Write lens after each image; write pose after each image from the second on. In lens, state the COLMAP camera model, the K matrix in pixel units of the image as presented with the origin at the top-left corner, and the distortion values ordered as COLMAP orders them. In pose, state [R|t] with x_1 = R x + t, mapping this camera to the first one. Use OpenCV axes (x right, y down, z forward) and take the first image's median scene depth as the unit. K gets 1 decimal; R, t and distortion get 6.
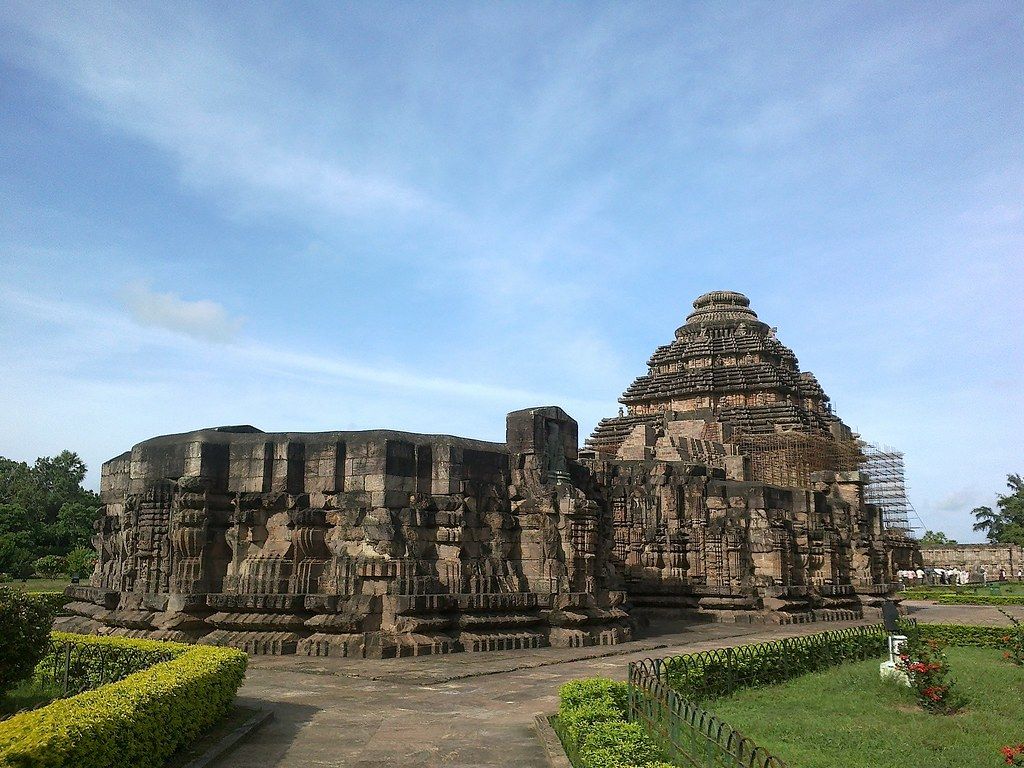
lens RADIAL K [[941.2, 0, 497.7], [0, 941.2, 376.5], [0, 0, 1]] dist [0.076148, -0.323811]
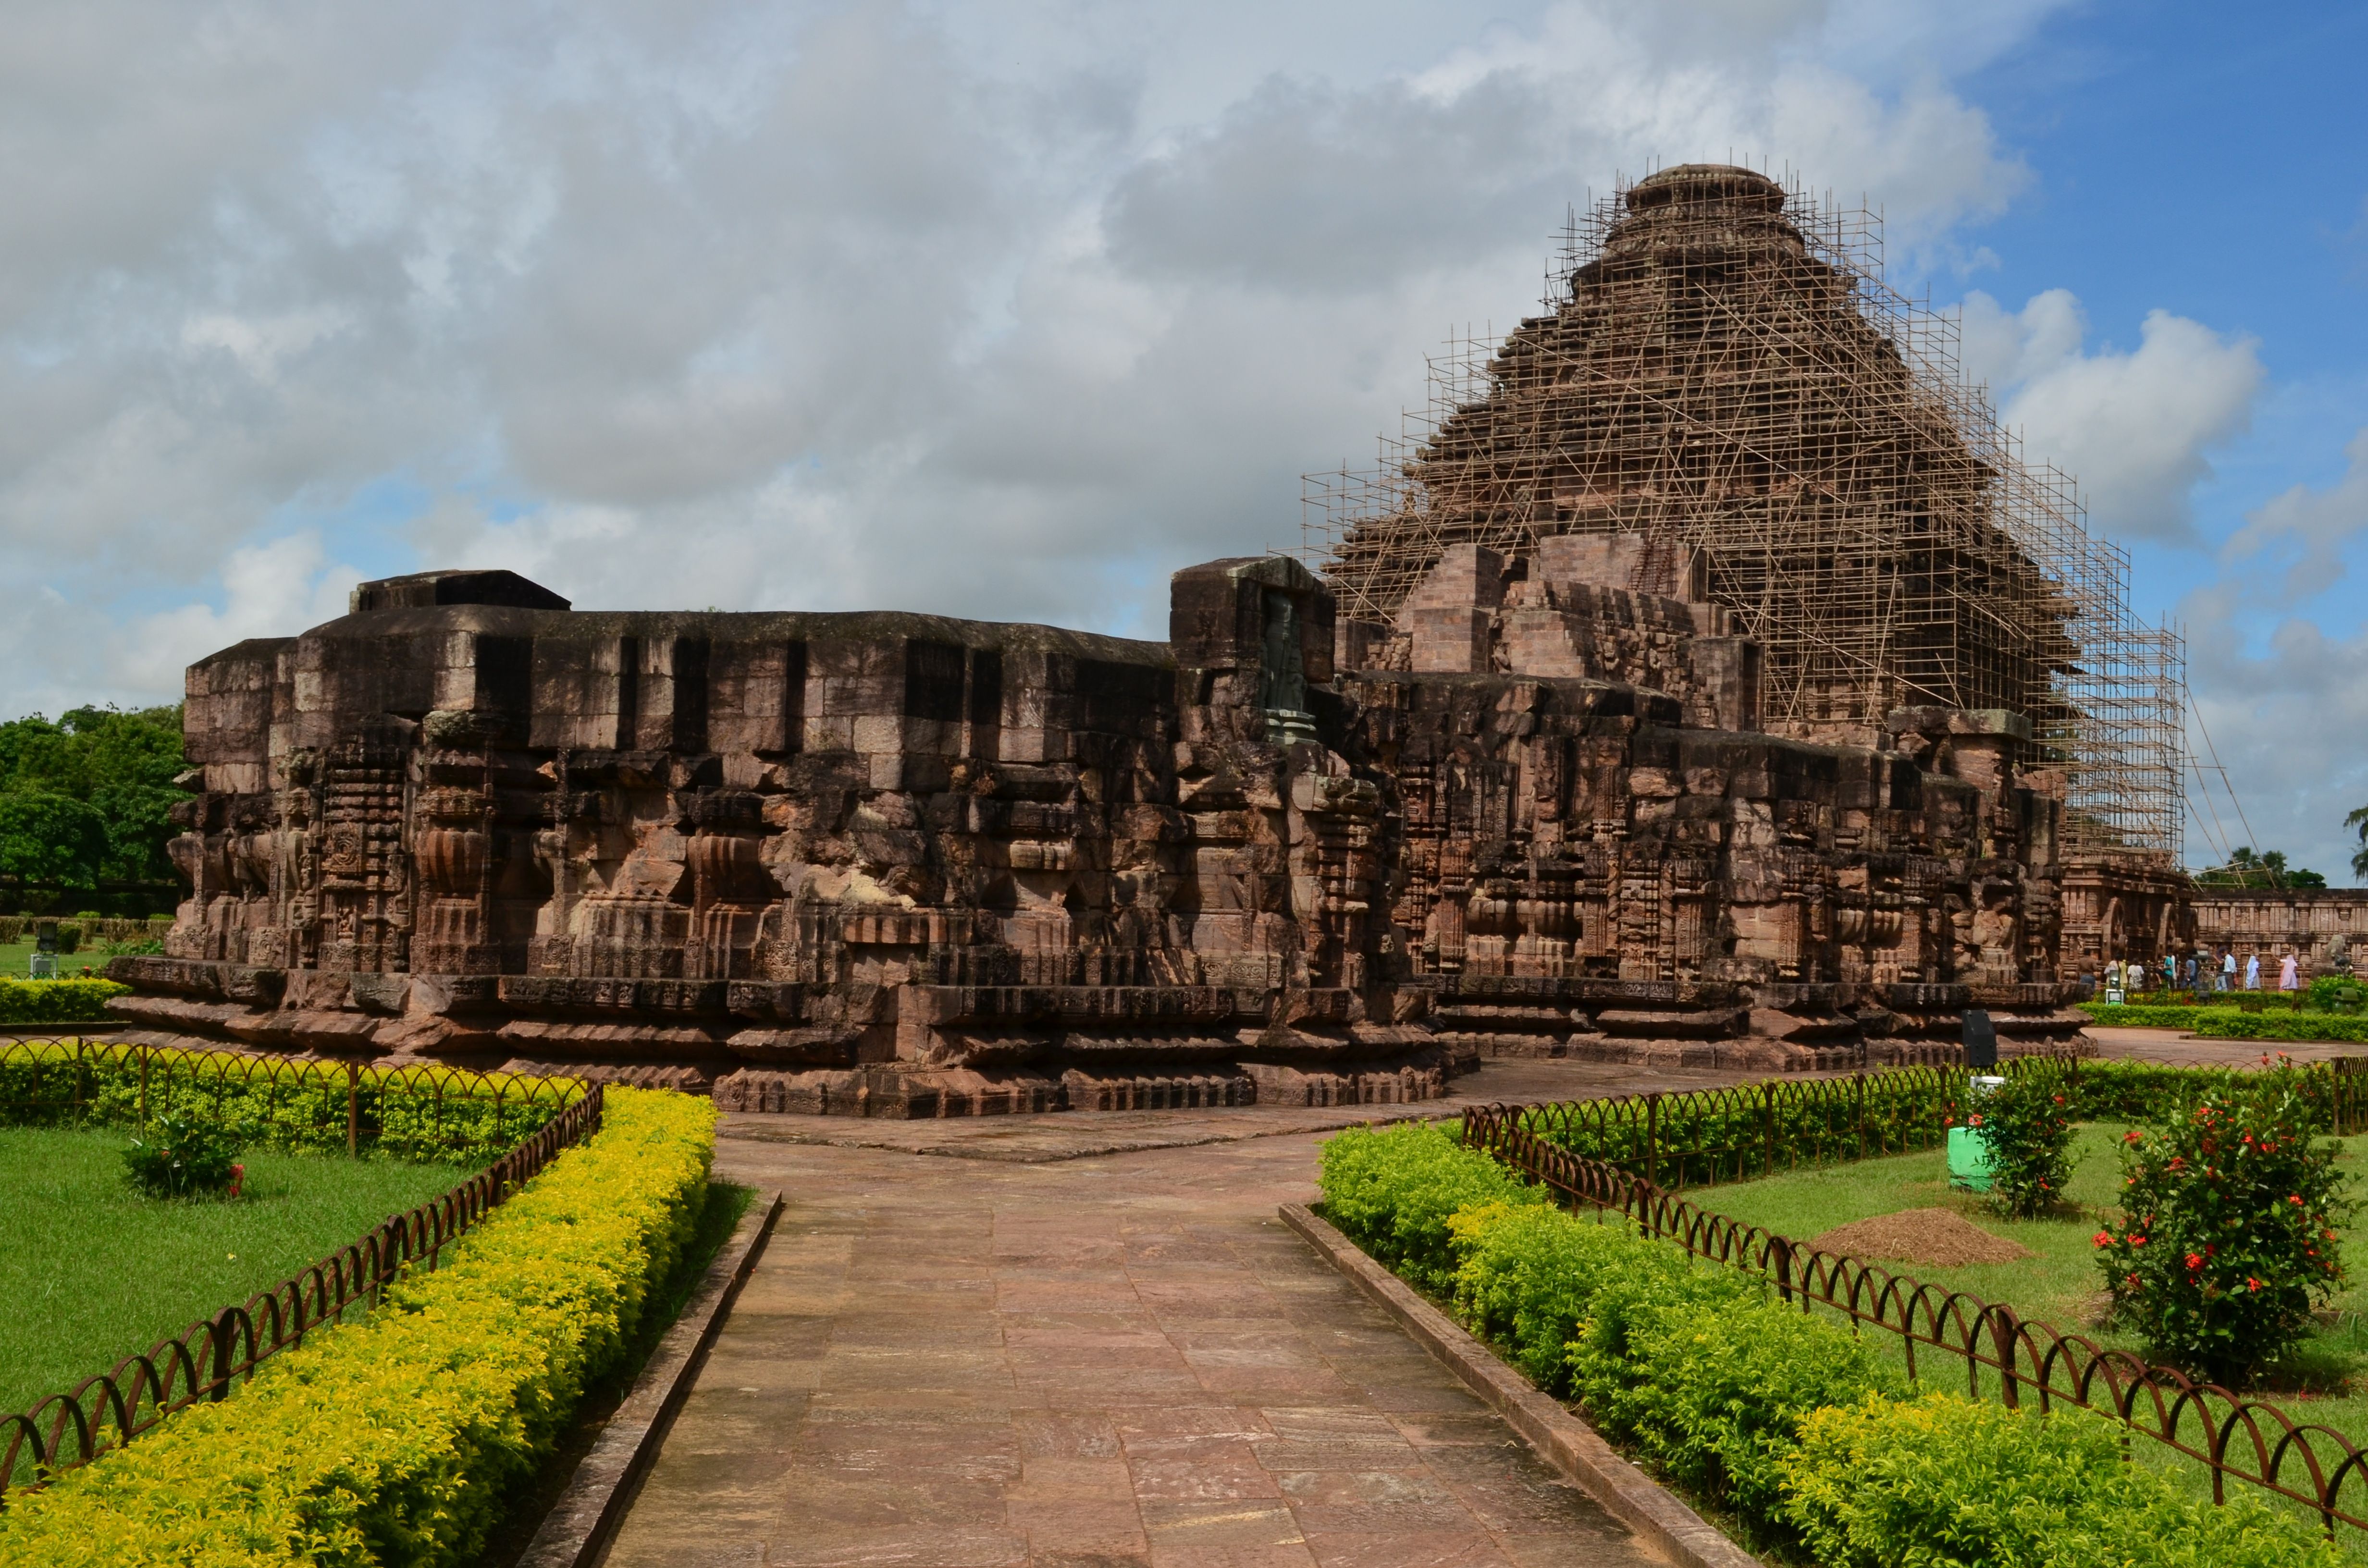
lens RADIAL K [[2684.6, 0, 1184.0], [0, 2684.6, 784.0], [0, 0, 1]] dist [-0.065158, -0.009434]
pose [[0.998629, 0.018957, 0.048795, -0.045473], [-0.025792, 0.989316, 0.143487, -0.043468], [-0.045554, -0.144549, 0.988449, -0.221318]]
